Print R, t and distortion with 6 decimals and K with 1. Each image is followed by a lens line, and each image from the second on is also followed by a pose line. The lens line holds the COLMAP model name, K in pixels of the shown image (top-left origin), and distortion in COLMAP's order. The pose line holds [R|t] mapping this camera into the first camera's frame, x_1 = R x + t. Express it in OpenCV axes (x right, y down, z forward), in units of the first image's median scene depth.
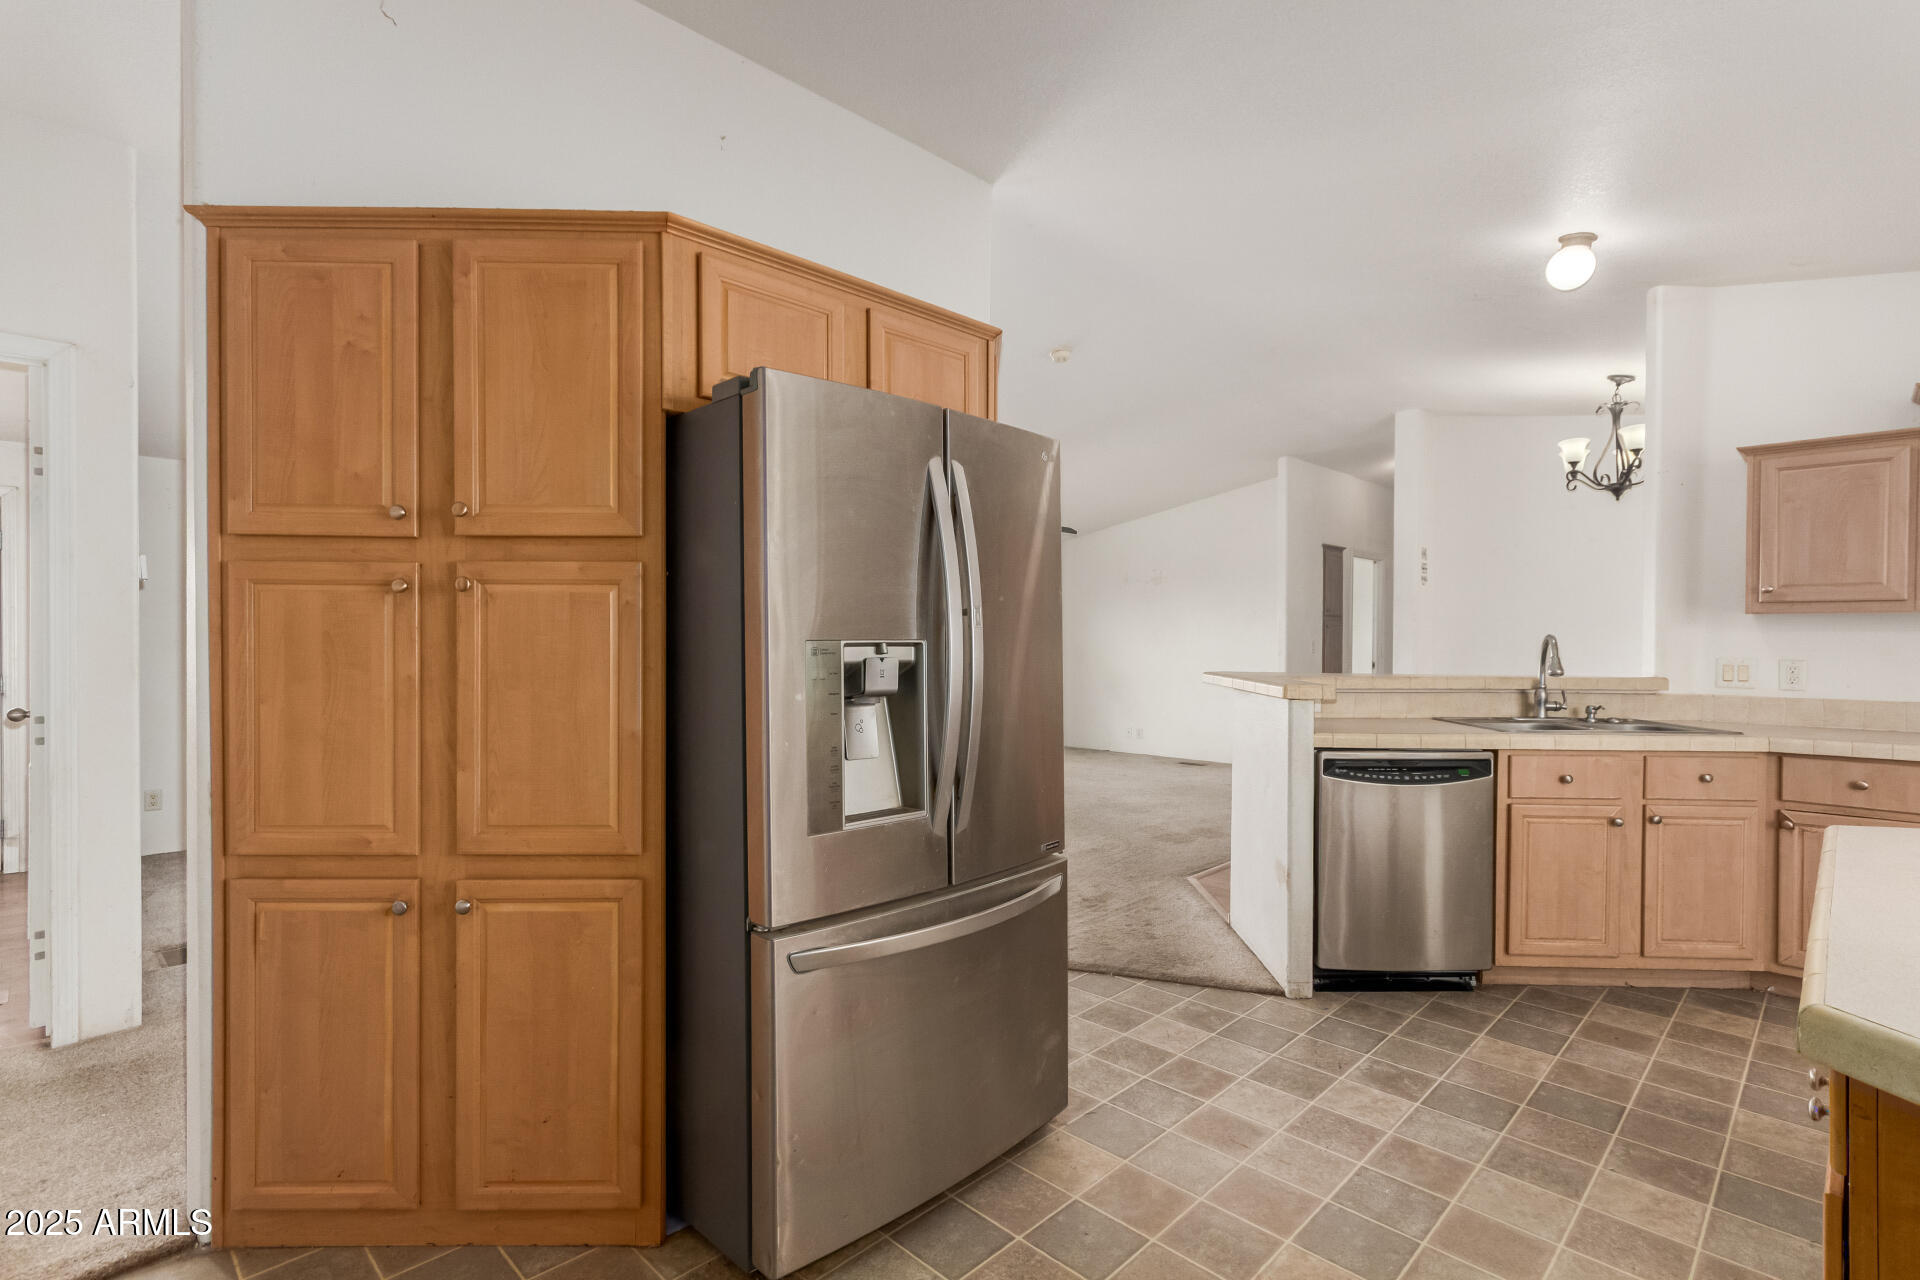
lens RADIAL K [[905.6, 0, 949.5], [0, 905.6, 644.9], [0, 0, 1]] dist [0.002588, 0.000752]
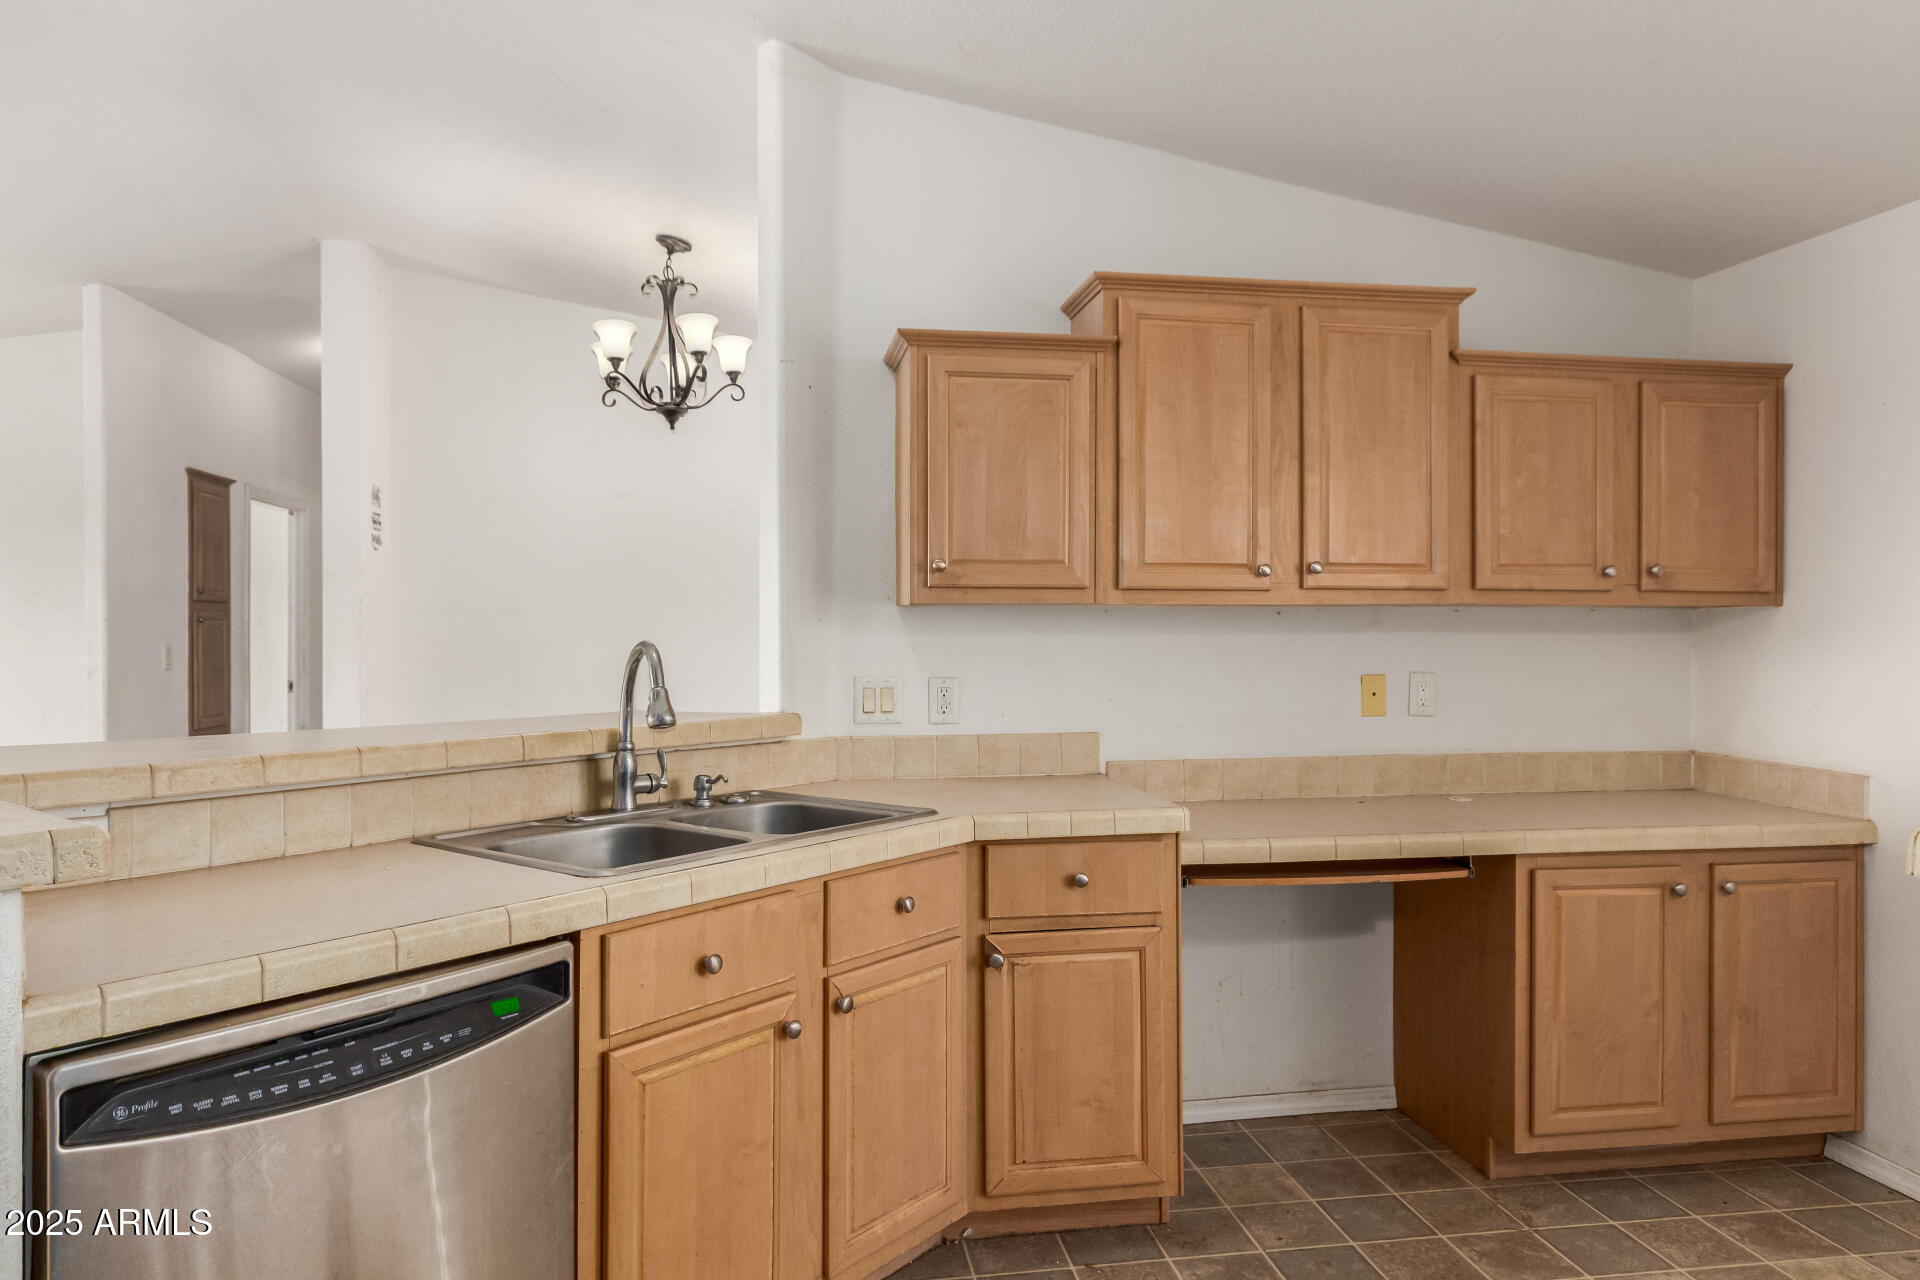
lens RADIAL K [[1165.9, 0, 955.0], [0, 1165.9, 641.0], [0, 0, 1]] dist [0.007696, 0.005874]
pose [[0.583277, -0.008780, 0.812226, 0.246319], [0.011119, 0.999934, 0.002824, -0.011640], [-0.812197, 0.007384, 0.583336, 0.492350]]
